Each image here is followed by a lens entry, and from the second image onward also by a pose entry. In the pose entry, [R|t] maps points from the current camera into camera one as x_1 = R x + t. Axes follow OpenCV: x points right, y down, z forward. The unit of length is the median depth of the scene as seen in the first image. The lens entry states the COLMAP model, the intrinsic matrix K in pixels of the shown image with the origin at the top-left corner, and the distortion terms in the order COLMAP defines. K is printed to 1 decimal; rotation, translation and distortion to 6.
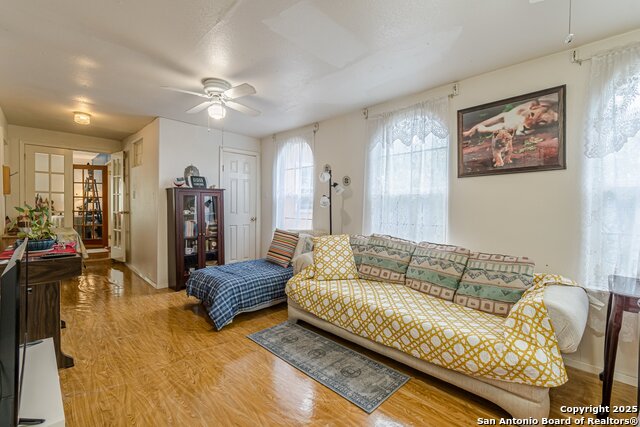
lens RADIAL K [[284.3, 0, 319.4], [0, 284.3, 213.0], [0, 0, 1]] dist [0.003709, -0.000078]
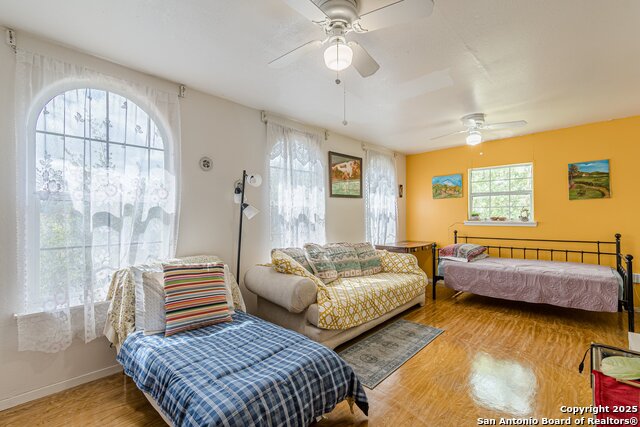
lens RADIAL K [[284.3, 0, 319.3], [0, 284.3, 210.9], [0, 0, 1]] dist [0.003709, -0.000078]
pose [[-0.019657, 0.001551, 0.999806, -1.096941], [0.024055, 0.999710, -0.001078, -0.057754], [-0.999517, 0.024029, -0.019689, 1.216276]]
